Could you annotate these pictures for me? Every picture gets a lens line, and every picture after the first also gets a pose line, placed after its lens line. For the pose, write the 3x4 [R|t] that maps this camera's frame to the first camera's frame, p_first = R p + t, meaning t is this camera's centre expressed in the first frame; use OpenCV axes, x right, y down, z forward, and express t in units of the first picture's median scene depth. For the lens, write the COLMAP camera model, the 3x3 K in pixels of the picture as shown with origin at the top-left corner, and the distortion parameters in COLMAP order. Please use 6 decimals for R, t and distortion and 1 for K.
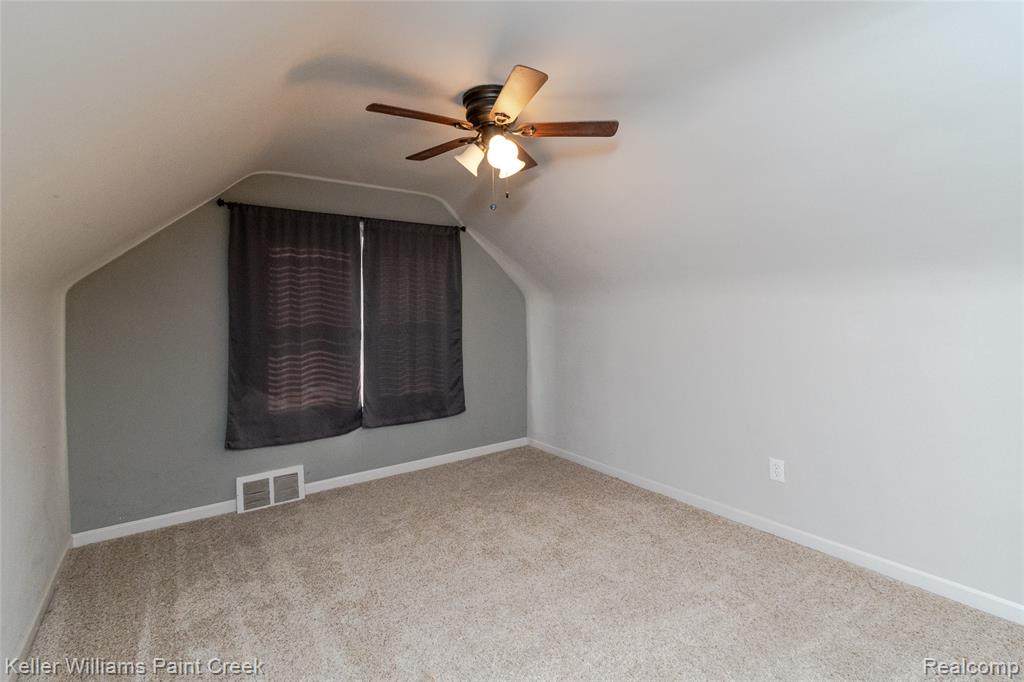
lens RADIAL K [[468.9, 0, 515.2], [0, 468.9, 334.0], [0, 0, 1]] dist [0.001241, -0.000110]
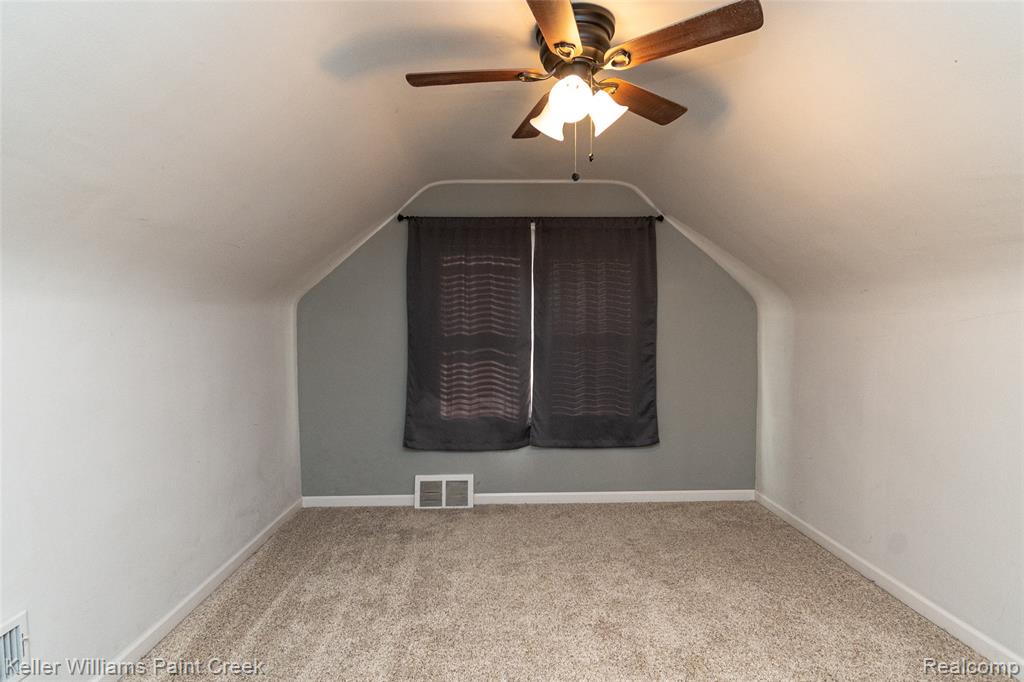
lens RADIAL K [[496.0, 0, 512.1], [0, 496.0, 358.9], [0, 0, 1]] dist [-0.000431, 0.000071]
pose [[0.823229, 0.045994, -0.565844, 0.205856], [-0.033638, 0.998913, 0.032258, -0.002753], [0.566713, -0.007522, 0.823881, 0.182685]]
